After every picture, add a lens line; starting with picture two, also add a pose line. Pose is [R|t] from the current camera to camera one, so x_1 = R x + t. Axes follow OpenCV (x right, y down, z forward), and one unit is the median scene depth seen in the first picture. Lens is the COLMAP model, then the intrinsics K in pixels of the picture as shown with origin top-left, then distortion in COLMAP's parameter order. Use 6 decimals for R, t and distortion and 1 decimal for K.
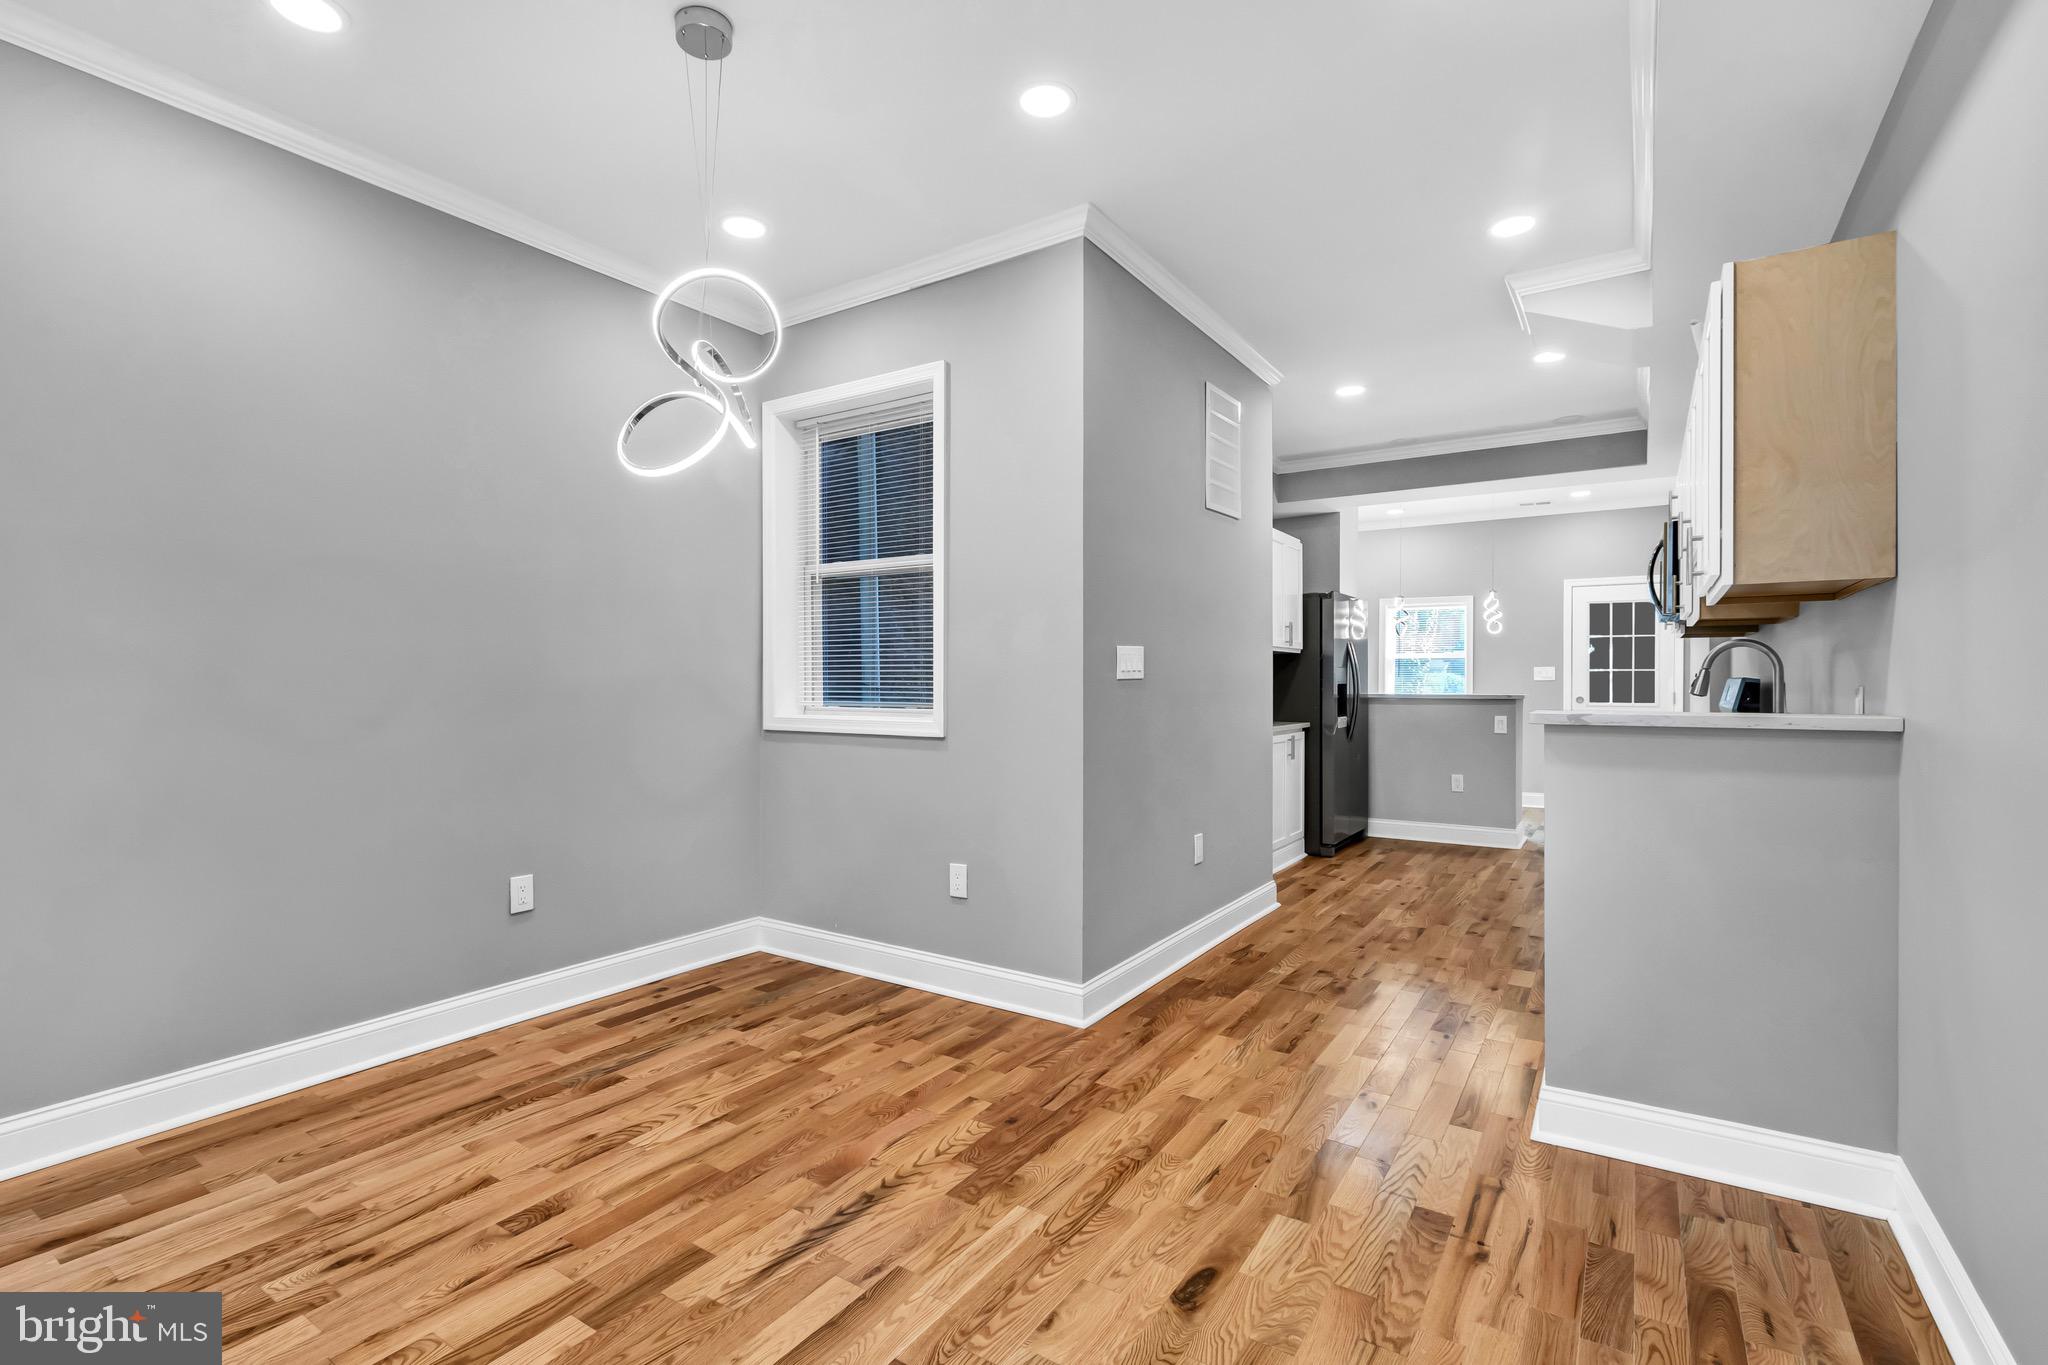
lens RADIAL K [[960.0, 0, 988.2], [0, 960.0, 692.5], [0, 0, 1]] dist [-0.004759, 0.000678]
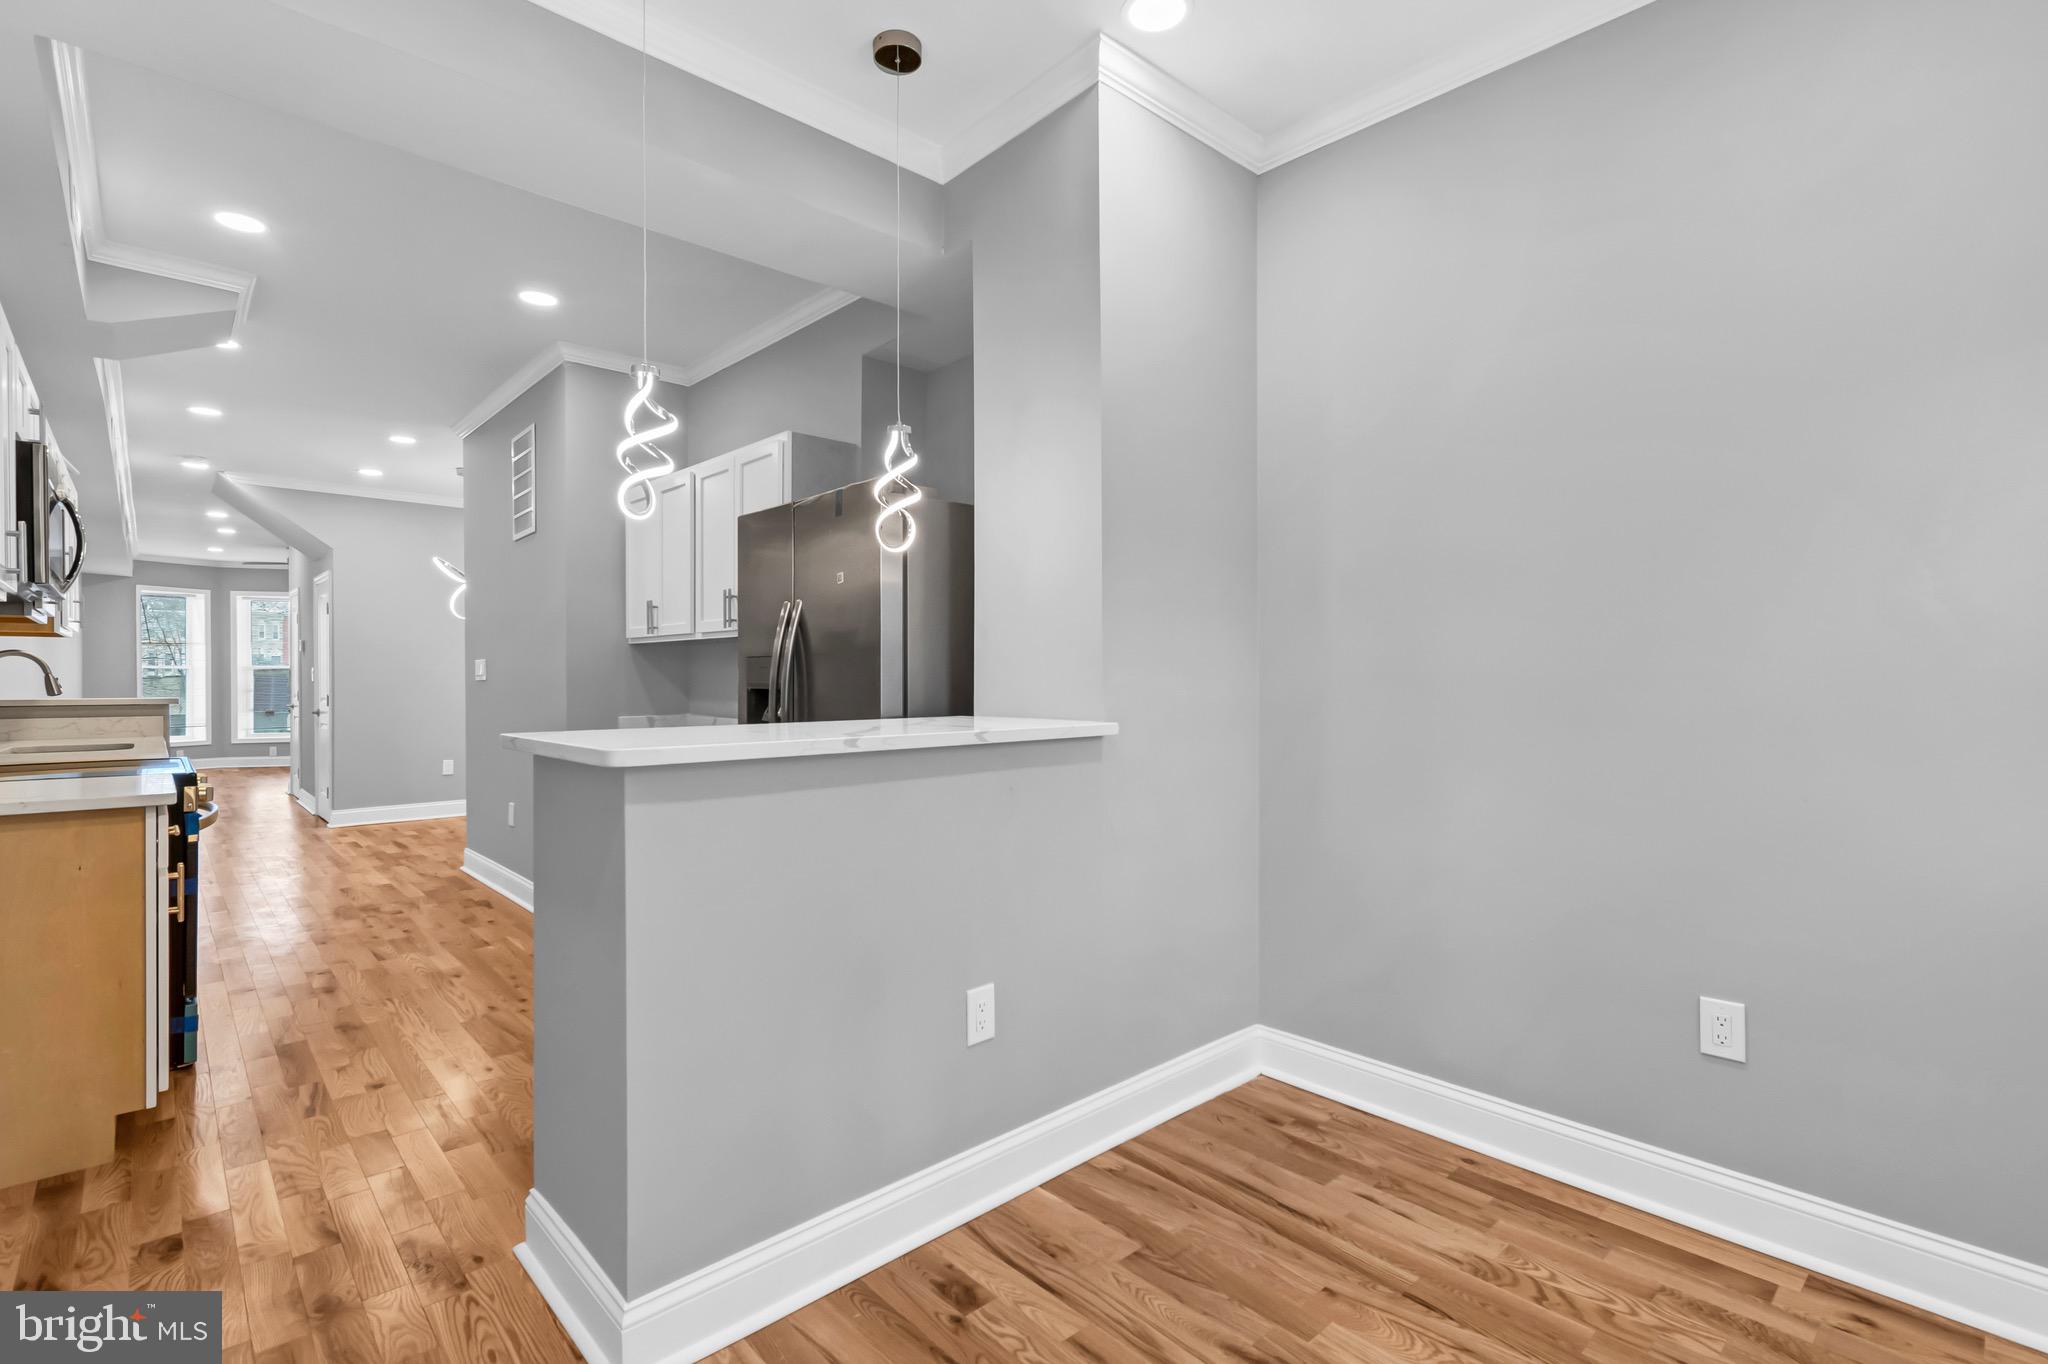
lens RADIAL K [[960.0, 0, 1032.9], [0, 960.0, 685.7], [0, 0, 1]] dist [-0.004759, 0.000678]
pose [[-0.223000, 0.010546, -0.974761, 0.863030], [-0.012787, 0.999824, 0.013742, -0.023363], [0.974735, 0.015529, -0.222826, 1.296394]]
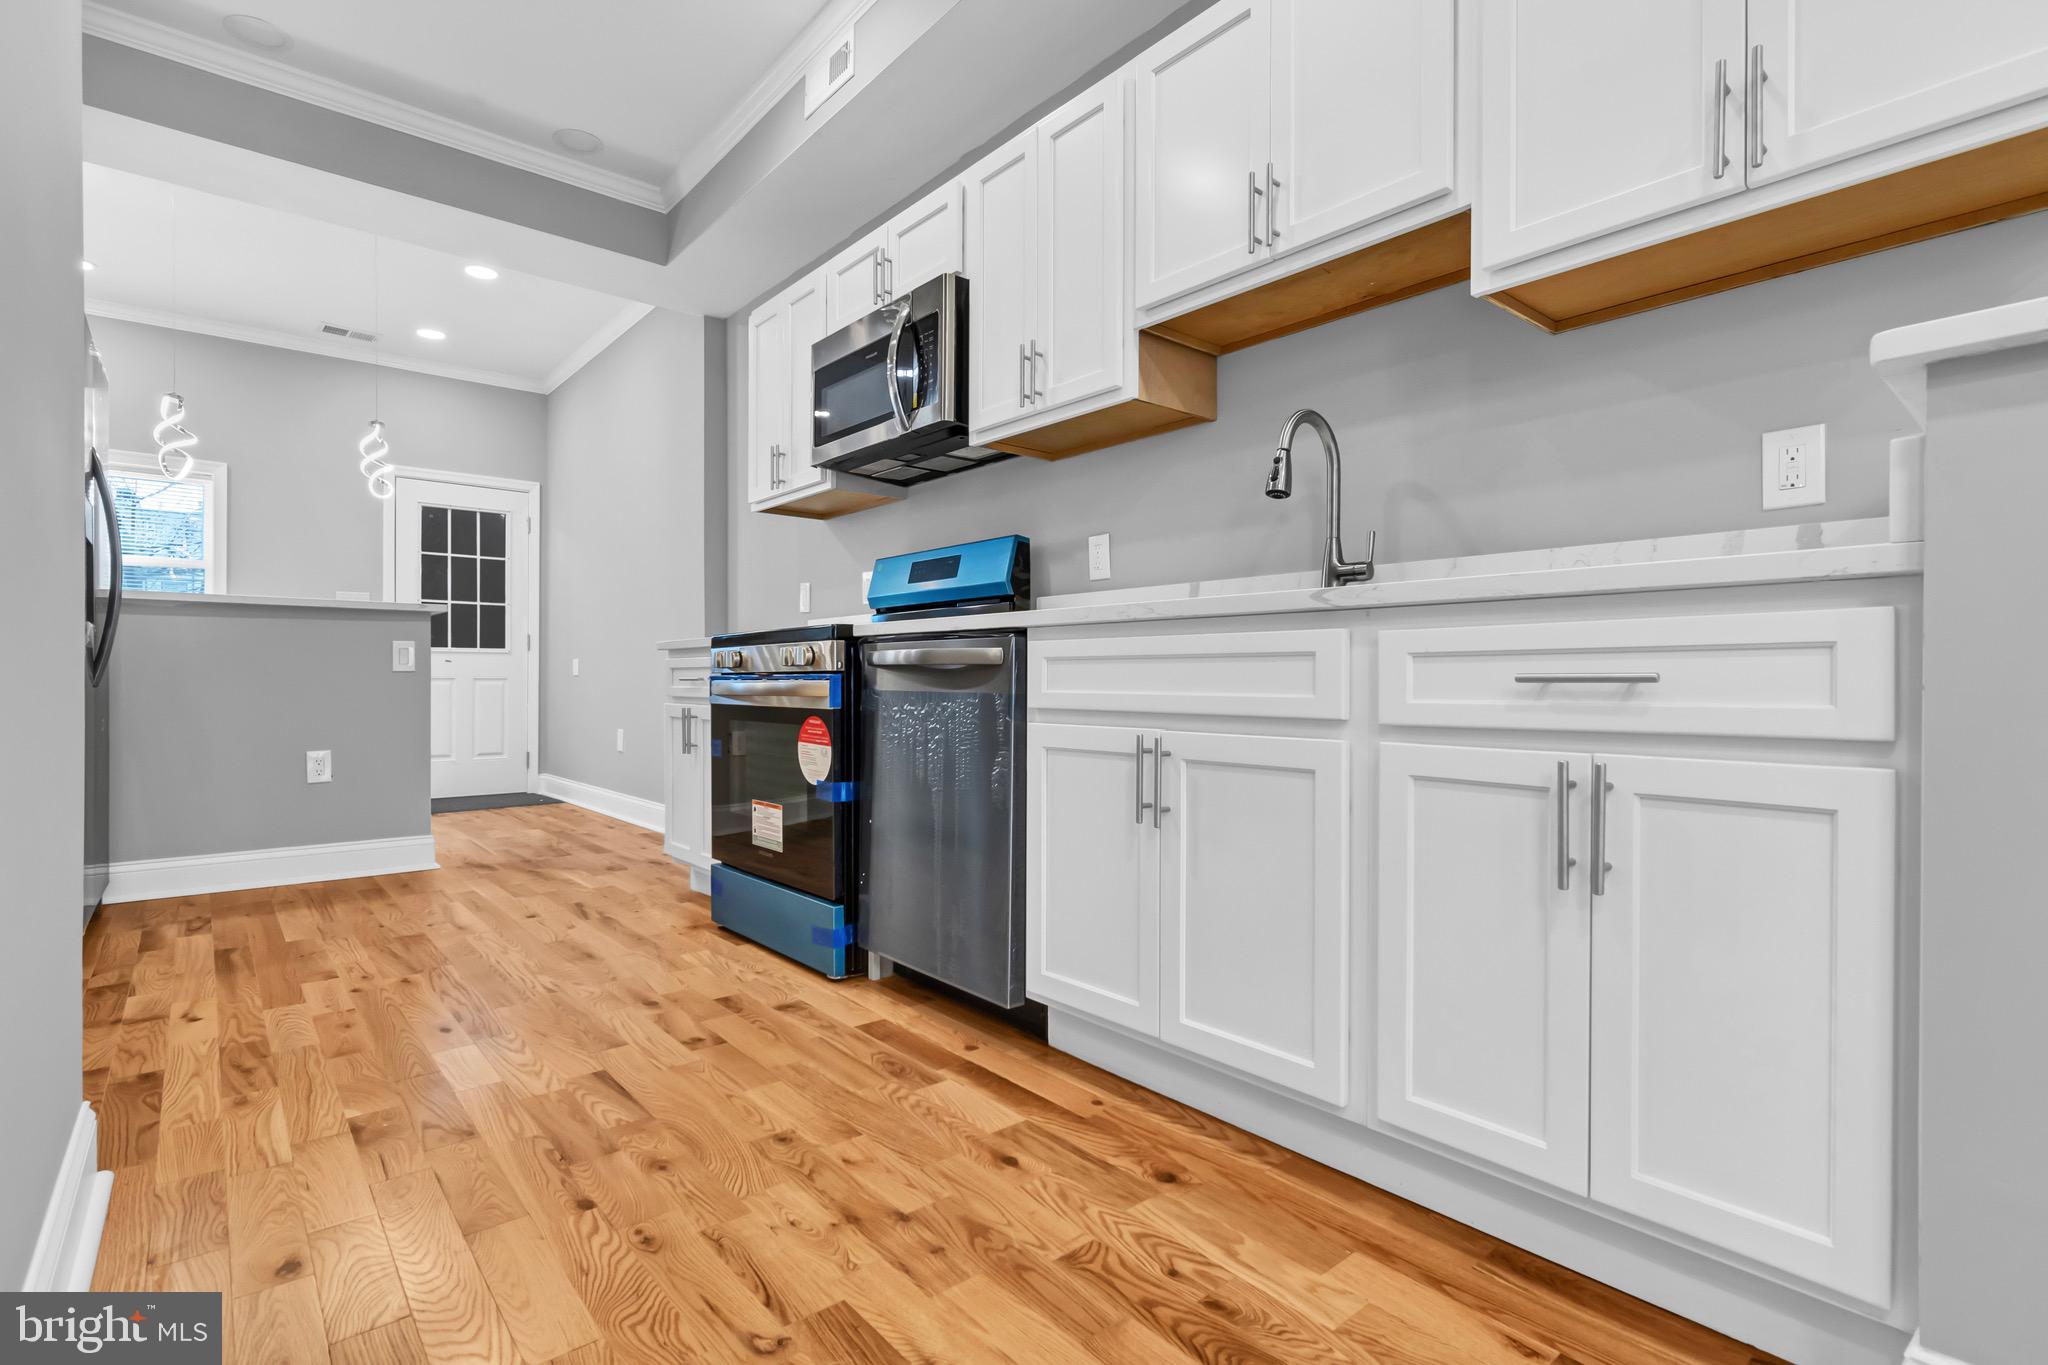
lens RADIAL K [[960.0, 0, 1036.2], [0, 960.0, 695.4], [0, 0, 1]] dist [-0.004759, 0.000678]
pose [[0.246740, -0.013989, 0.968981, 0.071757], [0.010448, 0.999876, 0.011775, 0.057176], [-0.969025, 0.007219, 0.246856, 0.513818]]
